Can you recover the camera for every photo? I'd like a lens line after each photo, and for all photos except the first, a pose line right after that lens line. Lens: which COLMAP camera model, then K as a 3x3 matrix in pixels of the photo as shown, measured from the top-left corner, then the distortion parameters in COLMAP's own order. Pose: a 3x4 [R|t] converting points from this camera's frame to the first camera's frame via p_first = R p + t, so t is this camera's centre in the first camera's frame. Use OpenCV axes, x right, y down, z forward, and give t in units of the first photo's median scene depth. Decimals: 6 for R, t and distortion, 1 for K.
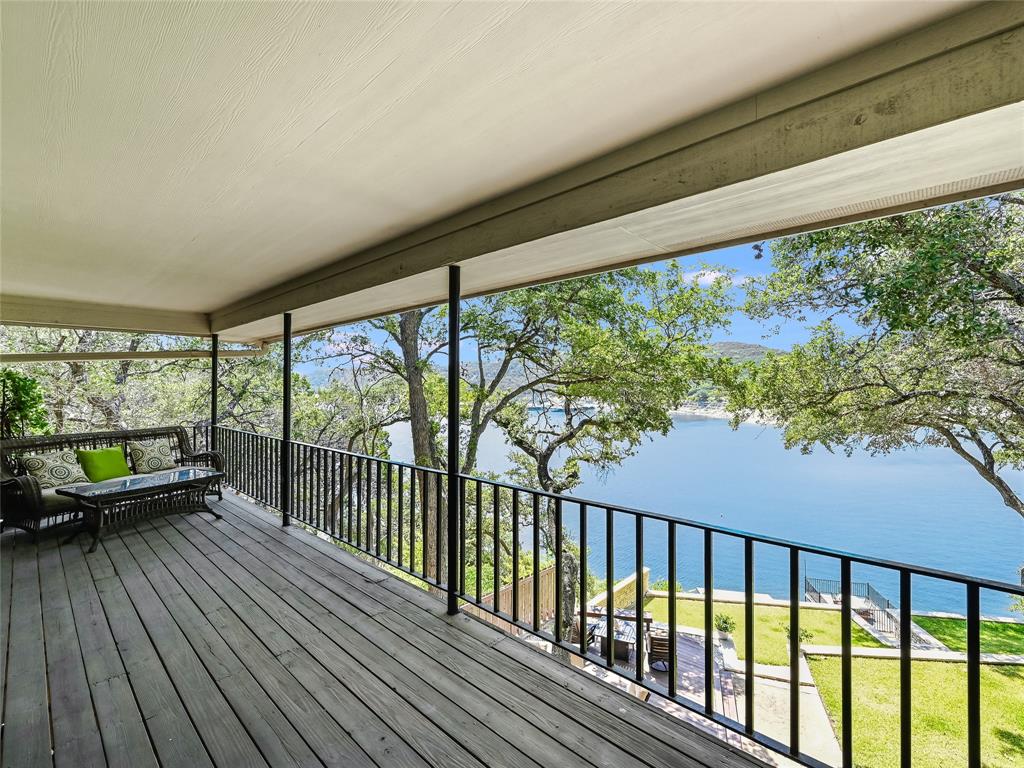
lens RADIAL K [[472.4, 0, 510.9], [0, 472.4, 387.9], [0, 0, 1]] dist [0.005489, 0.000913]
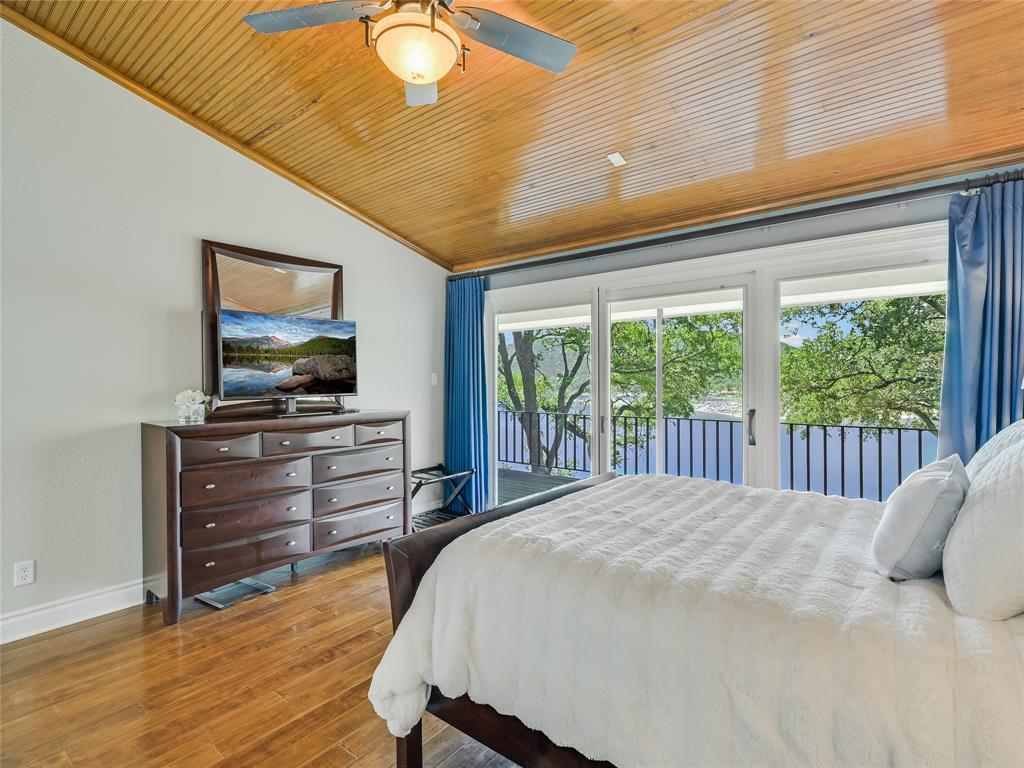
lens RADIAL K [[516.3, 0, 510.0], [0, 516.3, 384.9], [0, 0, 1]] dist [-0.007175, 0.000598]
pose [[0.998443, -0.004597, 0.055585, -0.259944], [0.004024, 0.999938, 0.010430, 0.007038], [-0.055630, -0.010190, 0.998399, -0.324461]]
